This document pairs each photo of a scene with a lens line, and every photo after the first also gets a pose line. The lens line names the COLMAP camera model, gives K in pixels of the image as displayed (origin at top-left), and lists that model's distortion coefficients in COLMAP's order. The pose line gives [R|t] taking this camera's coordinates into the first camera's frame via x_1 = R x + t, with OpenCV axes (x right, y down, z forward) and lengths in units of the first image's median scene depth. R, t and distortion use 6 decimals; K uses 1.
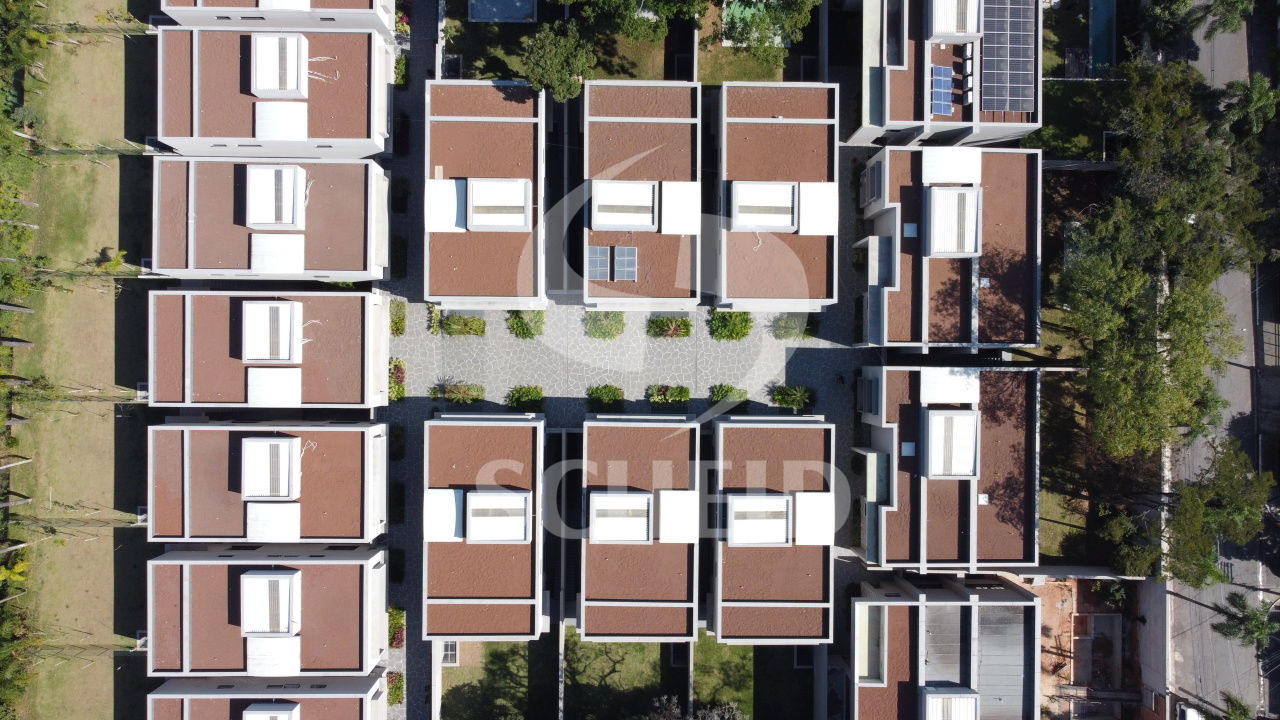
lens RADIAL K [[981.0, 0, 635.7], [0, 981.0, 363.2], [0, 0, 1]] dist [-0.005257, 0.002954]
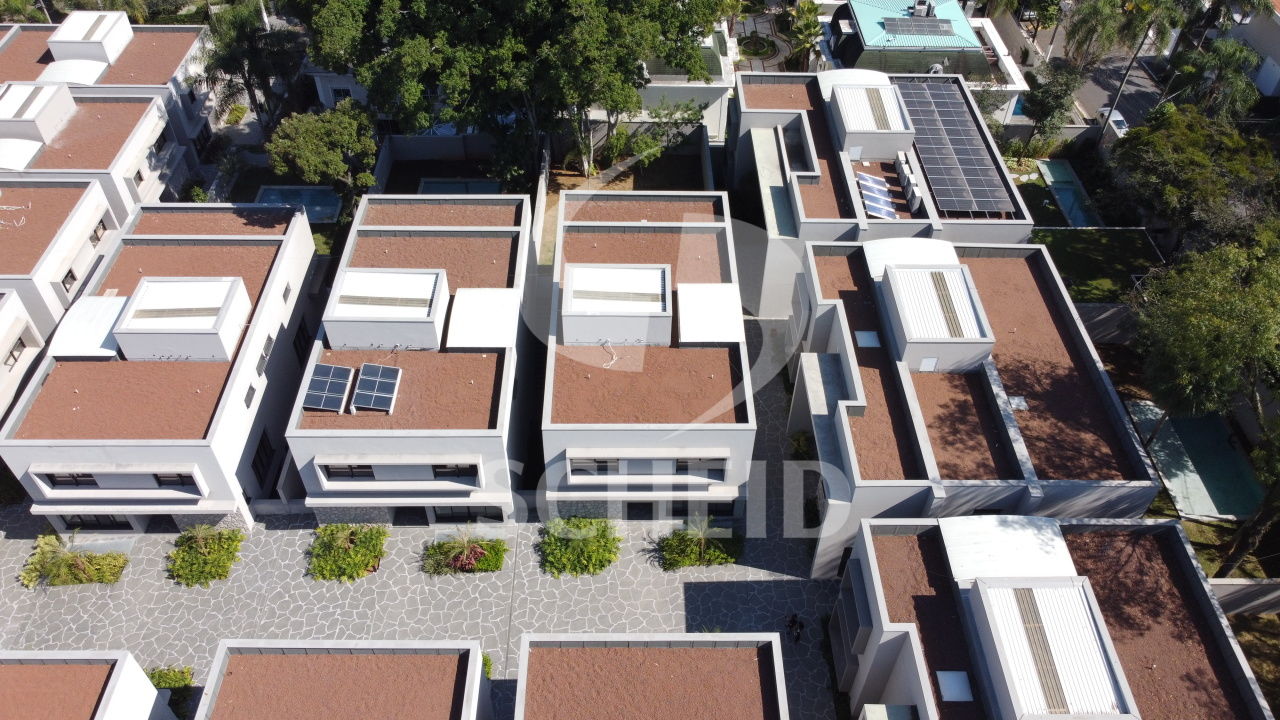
lens RADIAL K [[981.0, 0, 640.9], [0, 981.0, 360.5], [0, 0, 1]] dist [-0.005257, 0.002954]
pose [[0.999833, -0.009938, 0.015324, 0.133292], [0.017892, 0.701602, -0.712344, 0.294199], [-0.003672, 0.712500, 0.701663, 0.591661]]
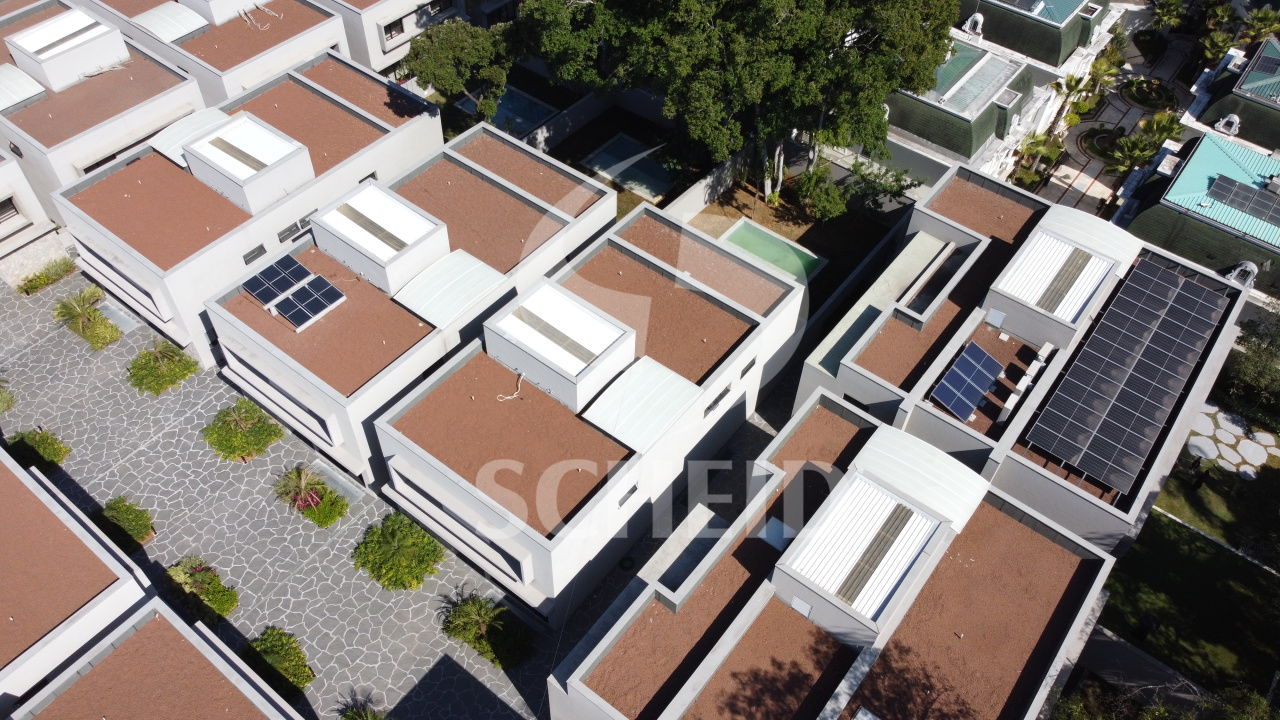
lens RADIAL K [[981.0, 0, 641.0], [0, 981.0, 354.1], [0, 0, 1]] dist [-0.005257, 0.002954]
pose [[0.794634, 0.465993, -0.389112, 0.368690], [-0.606379, 0.578251, -0.545829, 0.106131], [-0.029348, 0.669683, 0.742067, 0.602148]]
